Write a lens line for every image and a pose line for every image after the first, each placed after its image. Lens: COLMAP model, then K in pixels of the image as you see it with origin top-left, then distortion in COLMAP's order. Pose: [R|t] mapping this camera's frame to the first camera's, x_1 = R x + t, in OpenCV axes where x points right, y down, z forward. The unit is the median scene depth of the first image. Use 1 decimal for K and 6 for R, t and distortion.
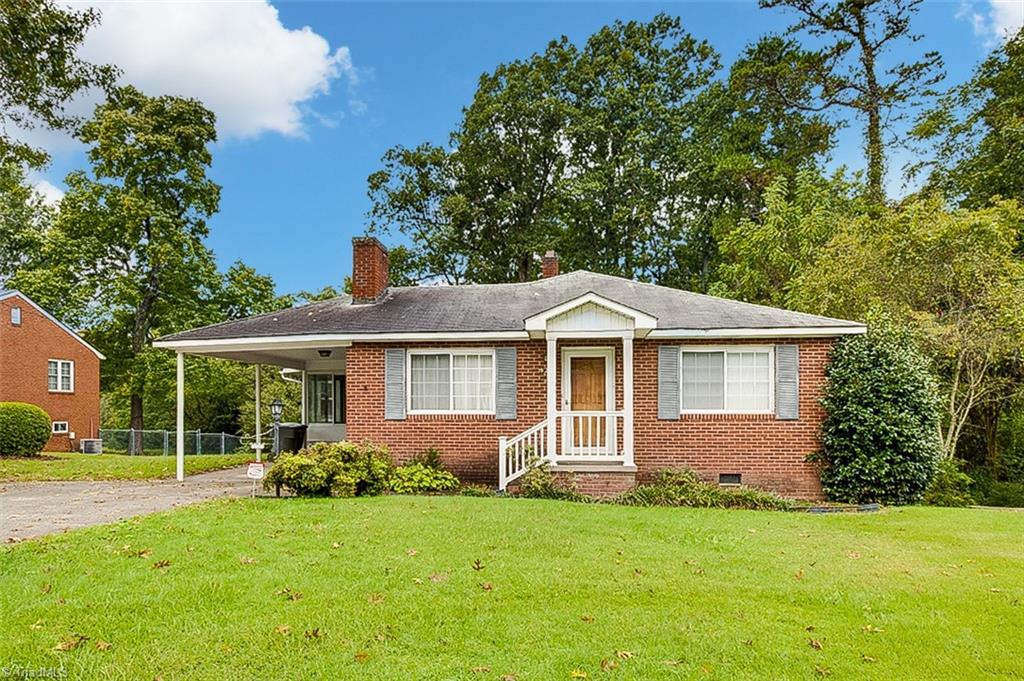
lens RADIAL K [[571.5, 0, 474.2], [0, 571.5, 418.5], [0, 0, 1]] dist [-0.004577, -0.000205]
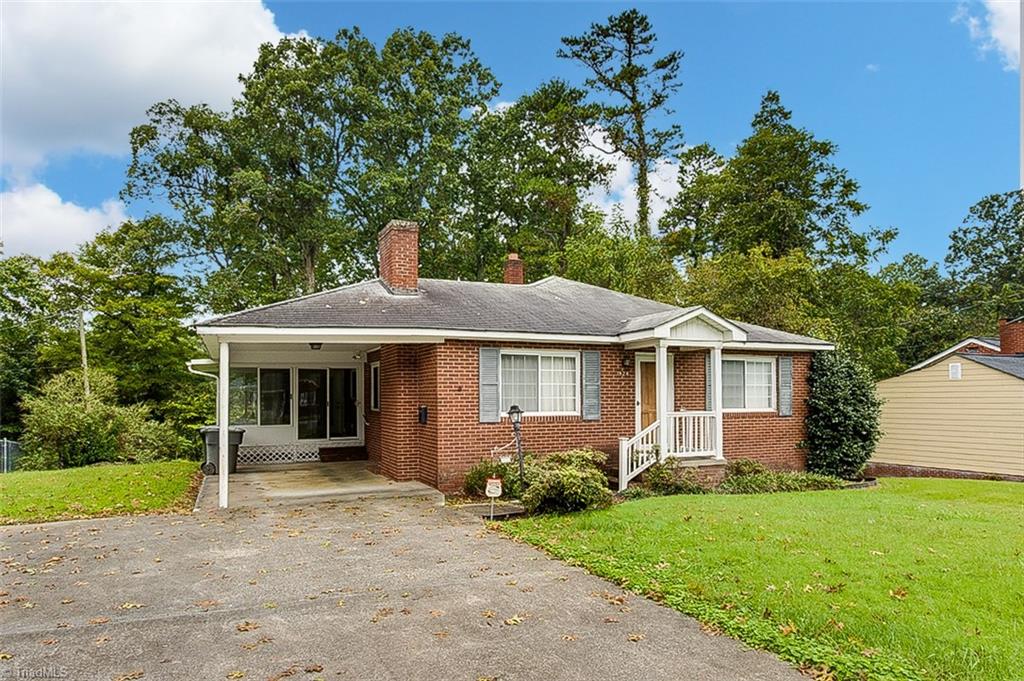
lens RADIAL K [[571.5, 0, 474.2], [0, 571.5, 418.5], [0, 0, 1]] dist [-0.004577, -0.000205]
pose [[0.896874, -0.016994, 0.441959, -0.609989], [0.014240, 0.999853, 0.009548, -0.014761], [-0.442057, -0.002270, 0.896984, 0.169893]]
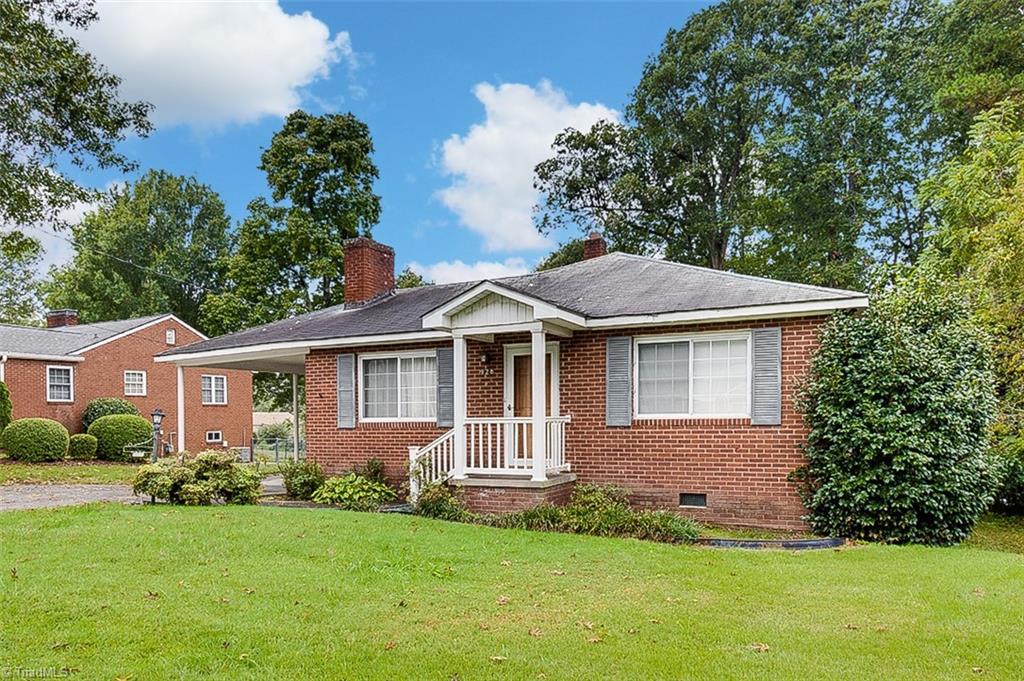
lens RADIAL K [[618.6, 0, 513.0], [0, 618.6, 438.9], [0, 0, 1]] dist [0.000237, -0.000047]
pose [[0.953125, 0.000176, -0.302575, 0.465108], [0.005855, 0.999802, 0.019022, 0.002011], [0.302519, -0.019902, 0.952936, 0.096319]]
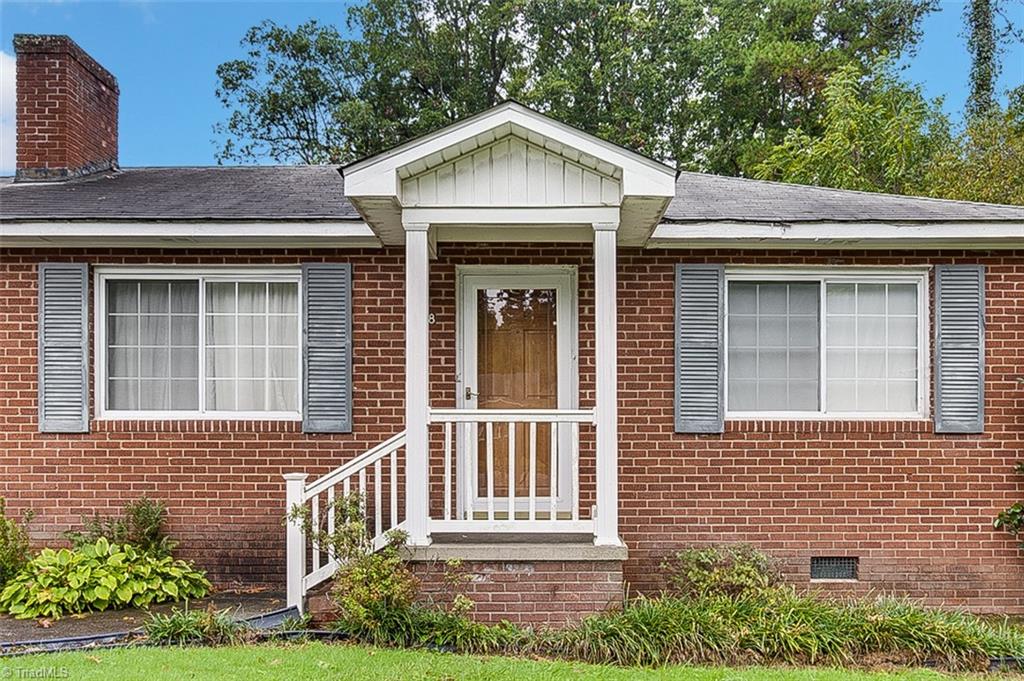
lens RADIAL K [[804.8, 0, 477.7], [0, 804.8, 449.8], [0, 0, 1]] dist [0.004113, 0.006758]
pose [[0.995712, 0.001484, 0.092496, 0.115084], [-0.001662, 0.999997, 0.001847, 0.013450], [-0.092493, -0.001993, 0.995711, 0.400823]]
